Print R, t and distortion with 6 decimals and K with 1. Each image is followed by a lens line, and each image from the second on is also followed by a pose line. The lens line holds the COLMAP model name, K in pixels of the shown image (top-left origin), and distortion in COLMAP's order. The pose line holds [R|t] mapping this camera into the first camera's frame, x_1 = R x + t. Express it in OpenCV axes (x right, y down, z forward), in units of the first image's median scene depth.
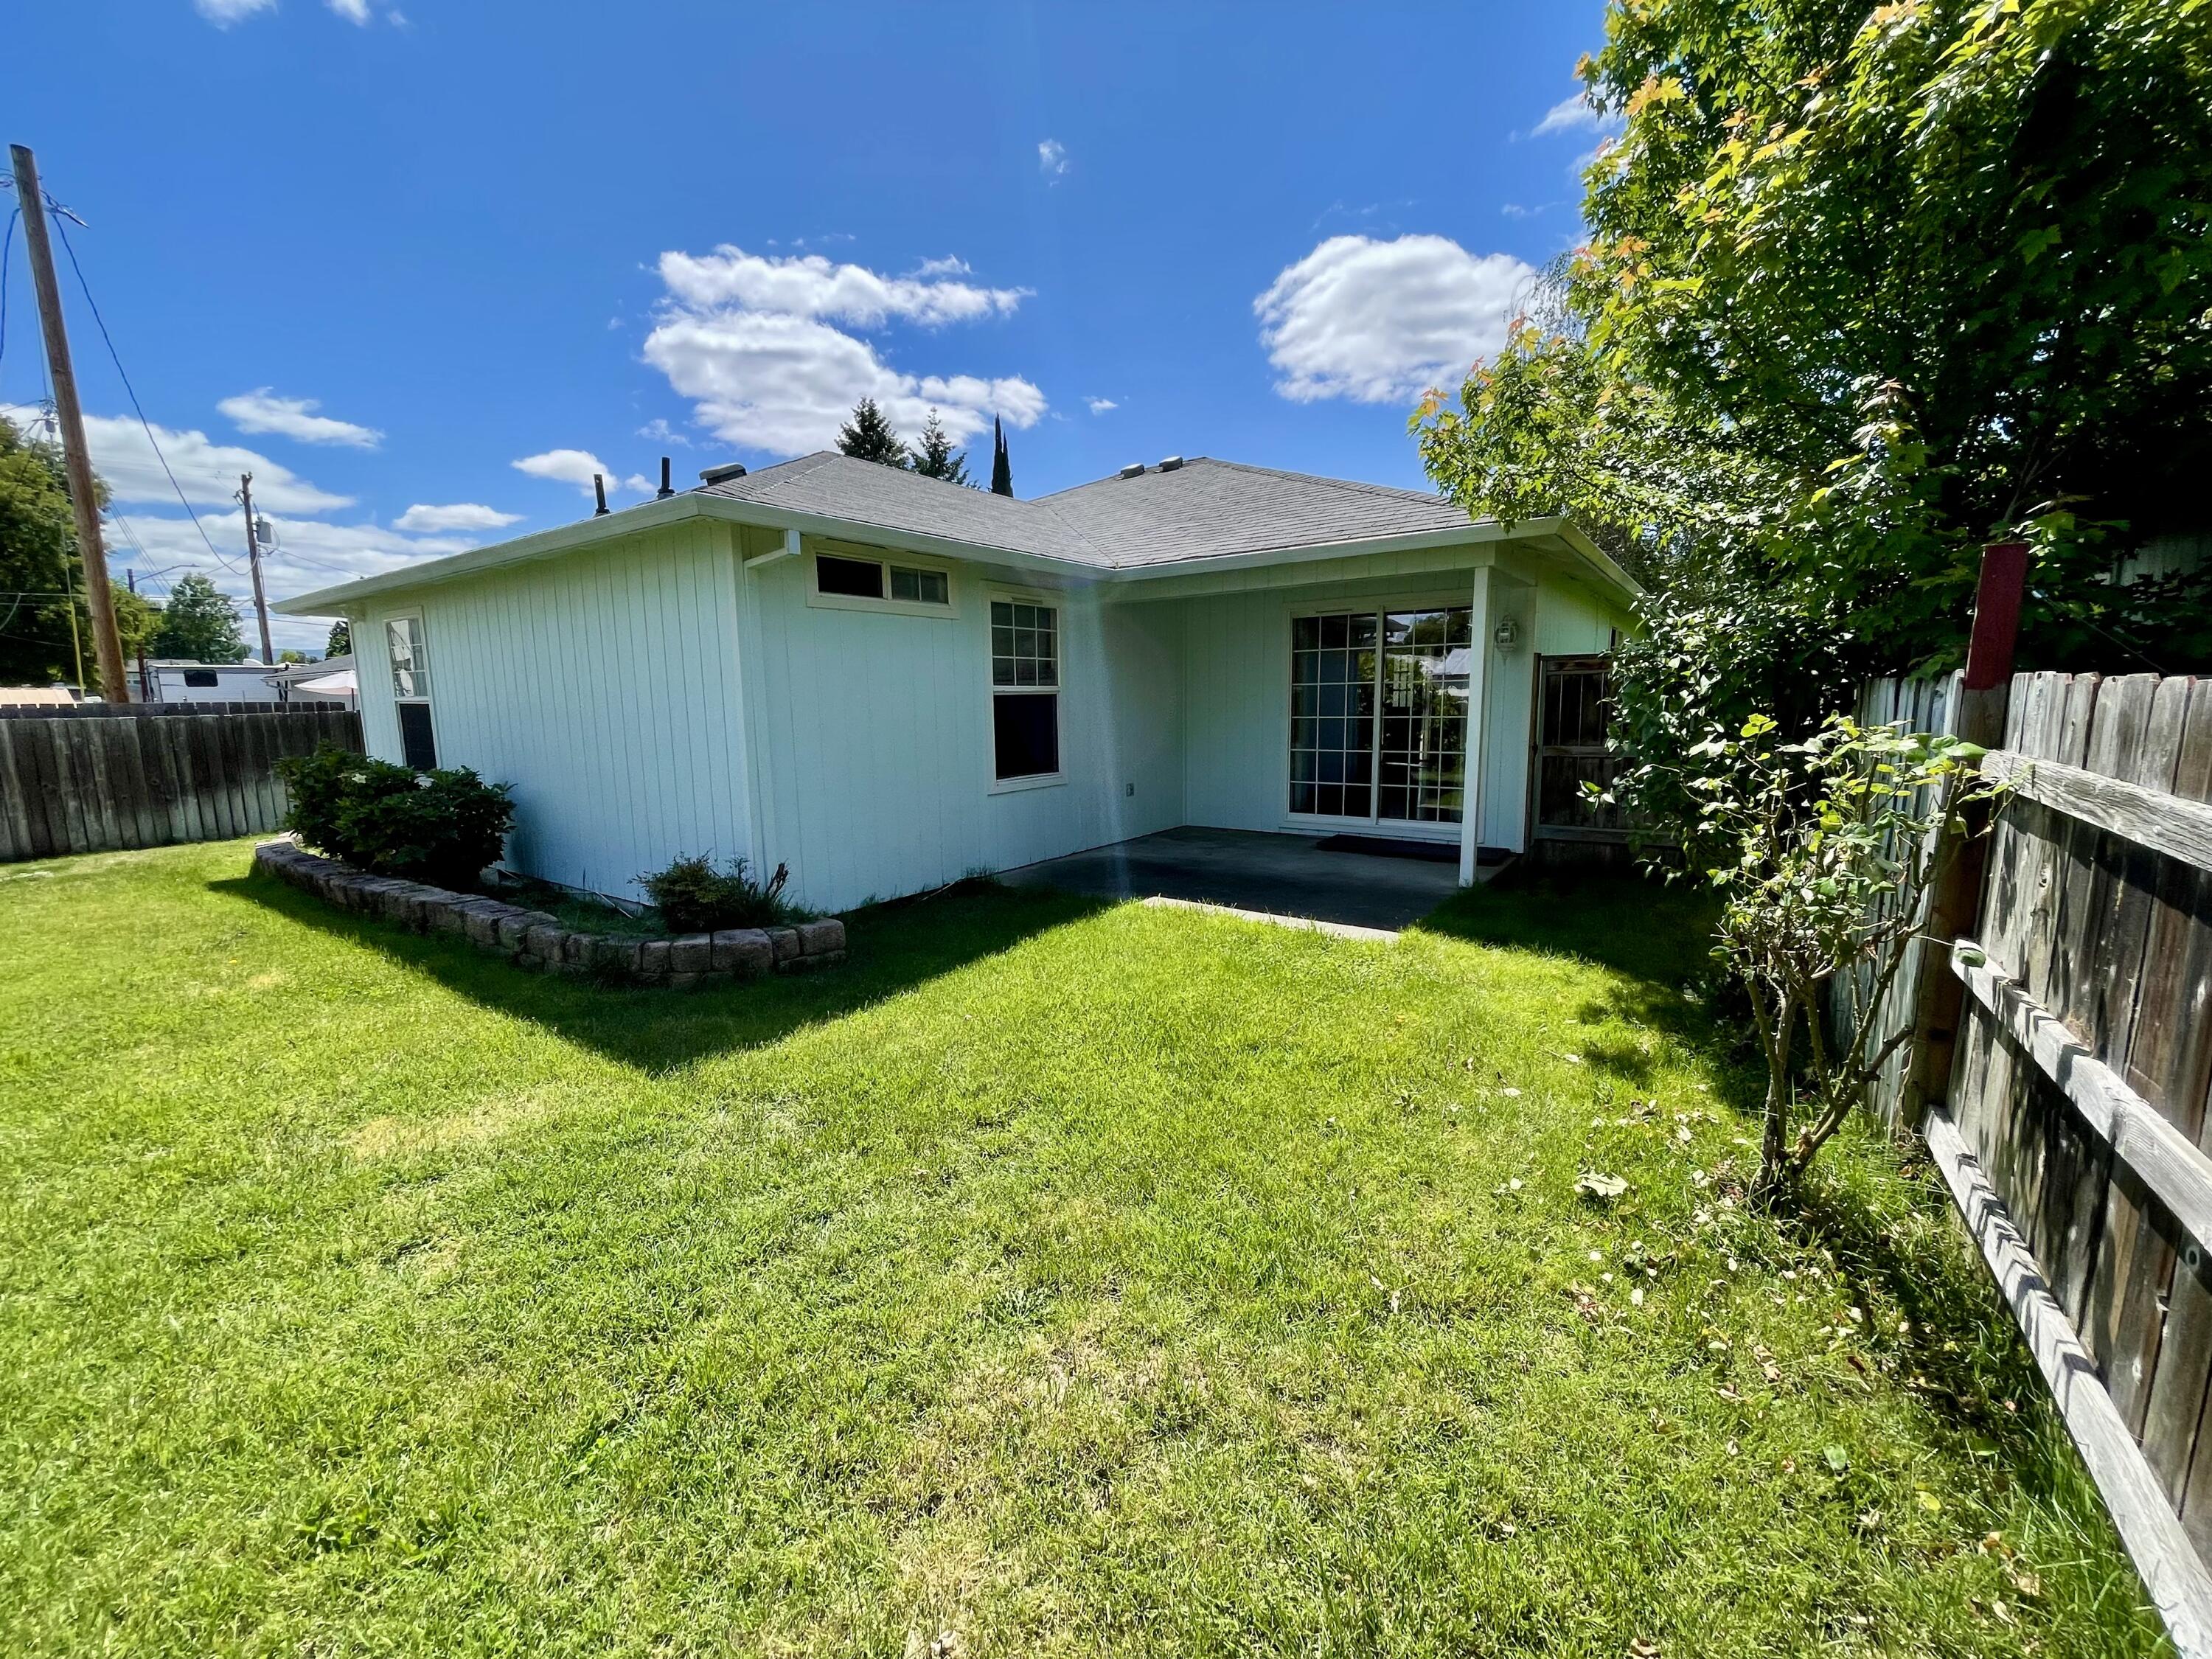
lens RADIAL K [[892.4, 0, 1109.6], [0, 892.4, 828.3], [0, 0, 1]] dist [-0.002402, 0.000414]
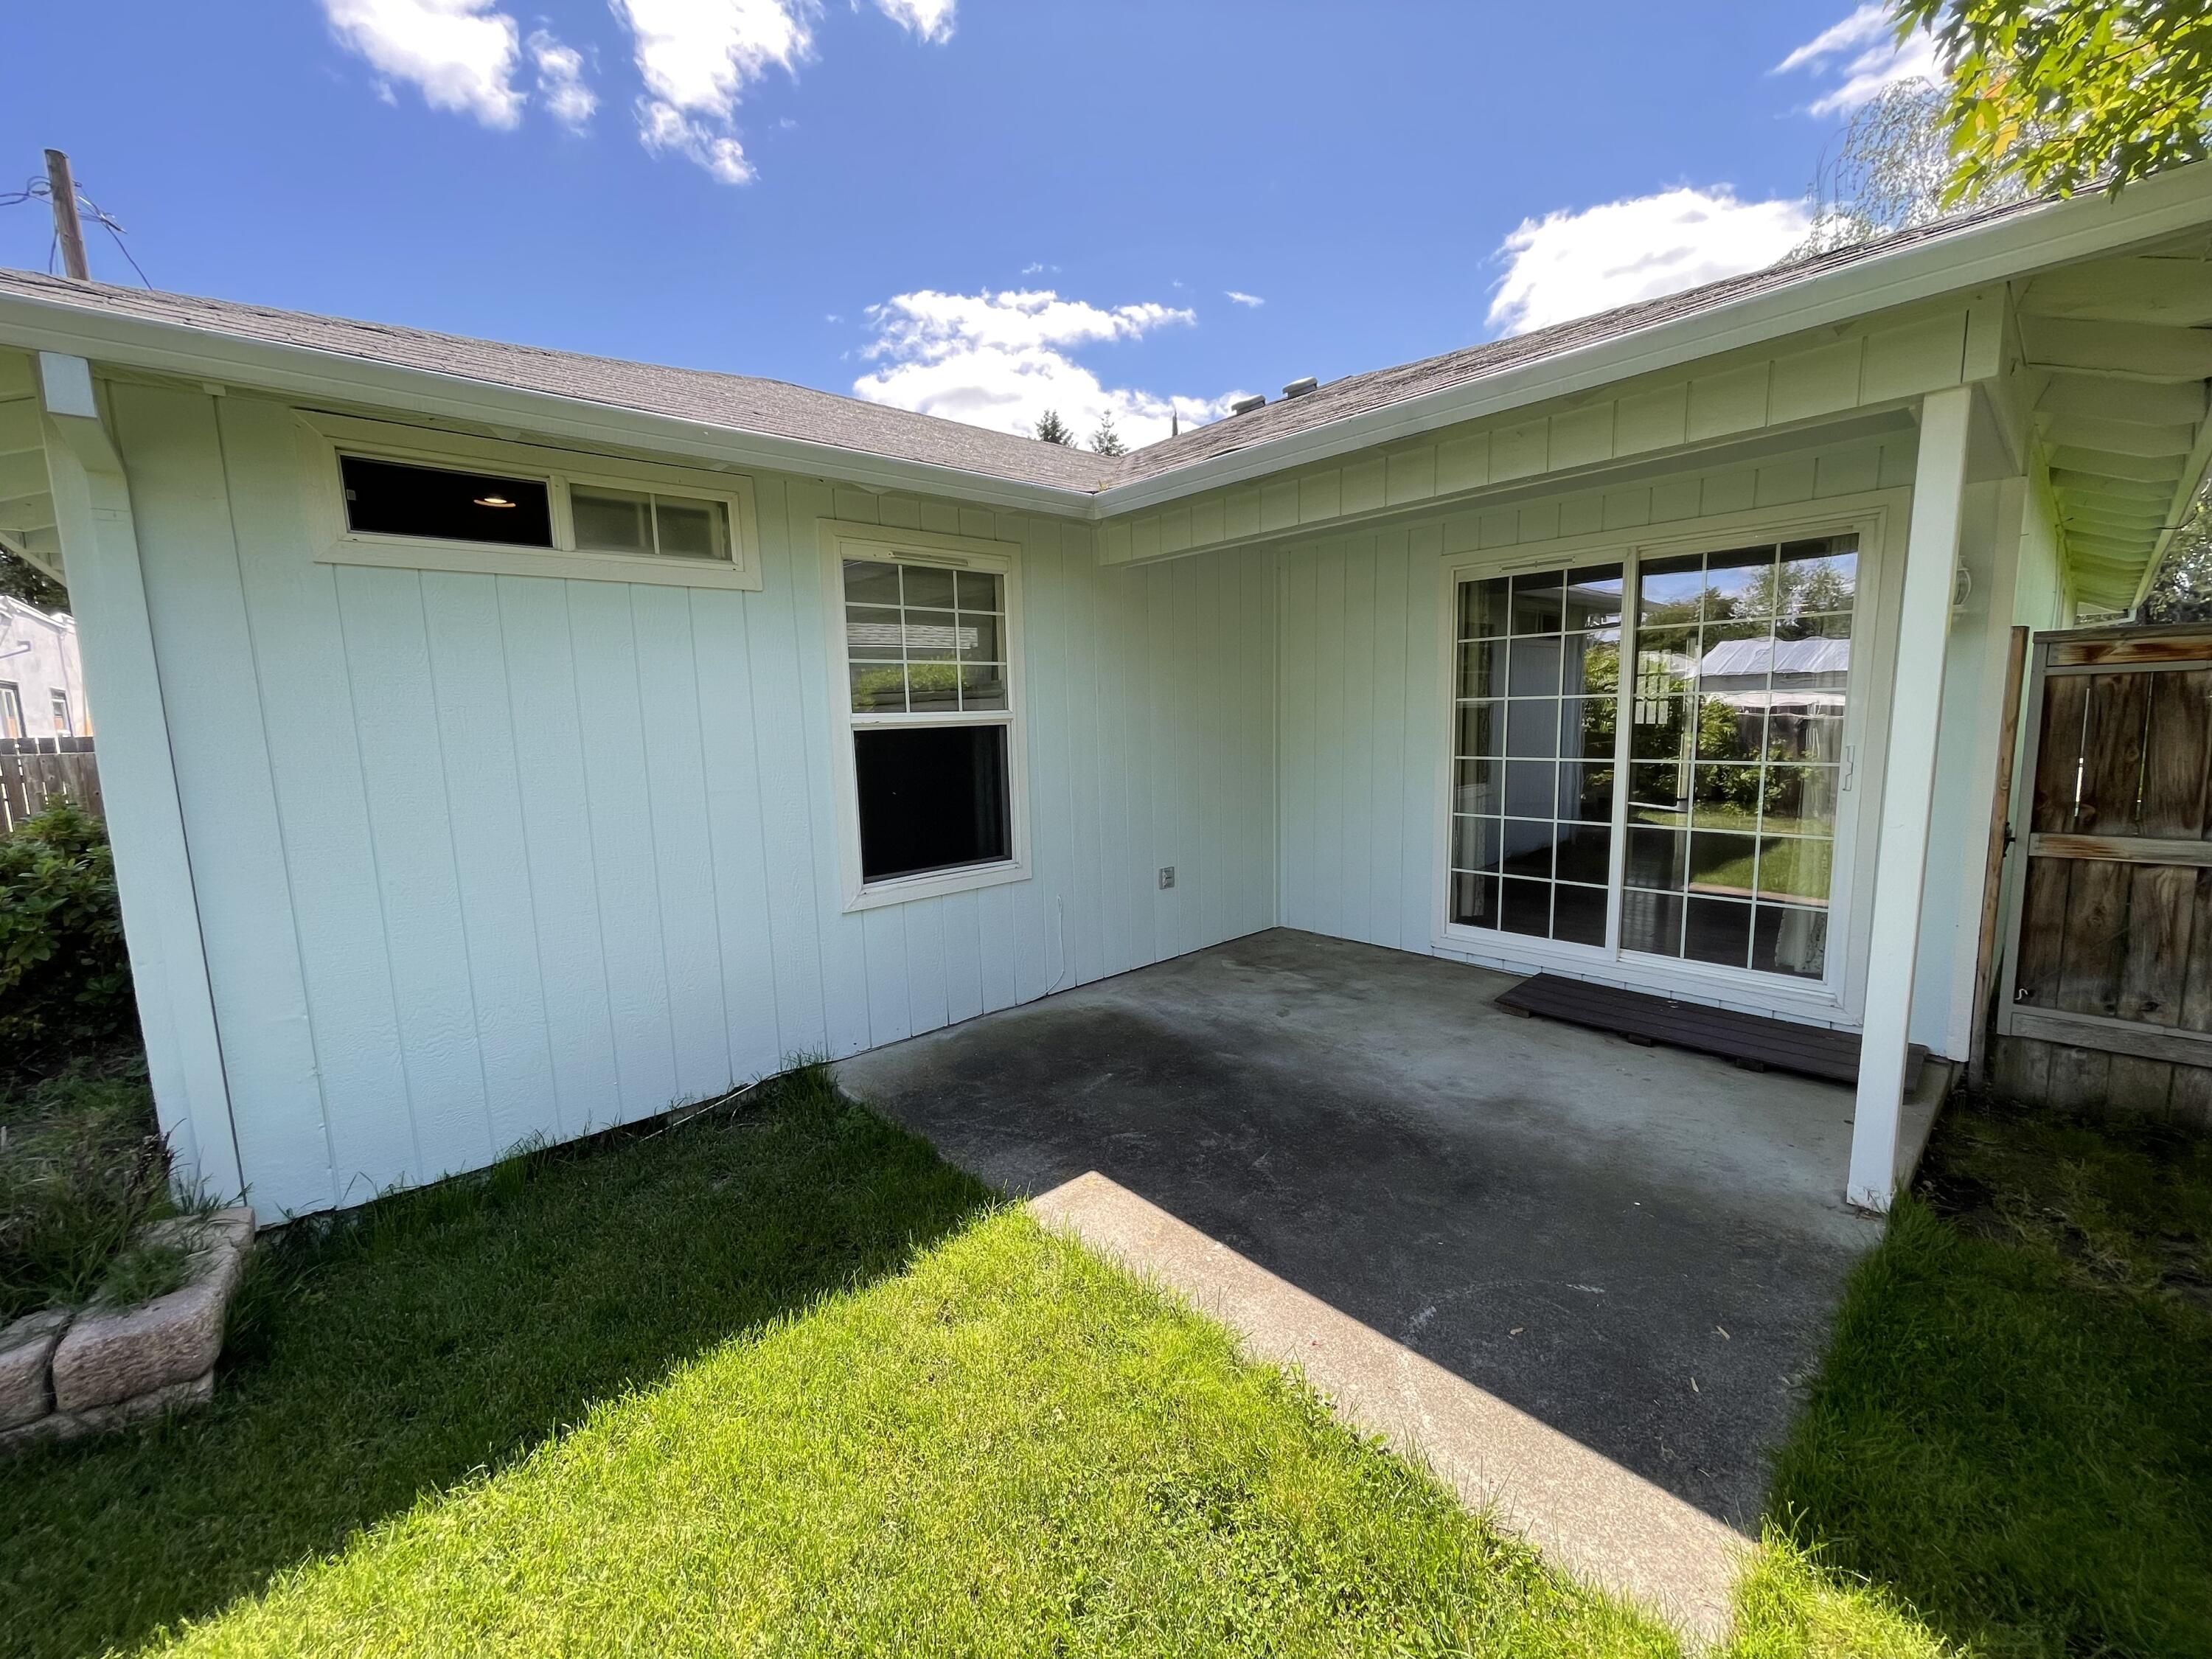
lens RADIAL K [[892.4, 0, 1102.1], [0, 892.4, 827.9], [0, 0, 1]] dist [-0.002402, 0.000414]
pose [[0.976058, 0.017621, -0.216793, 0.126239], [-0.019861, 0.999769, -0.008157, -0.081812], [0.216600, 0.012268, 0.976183, 0.461504]]
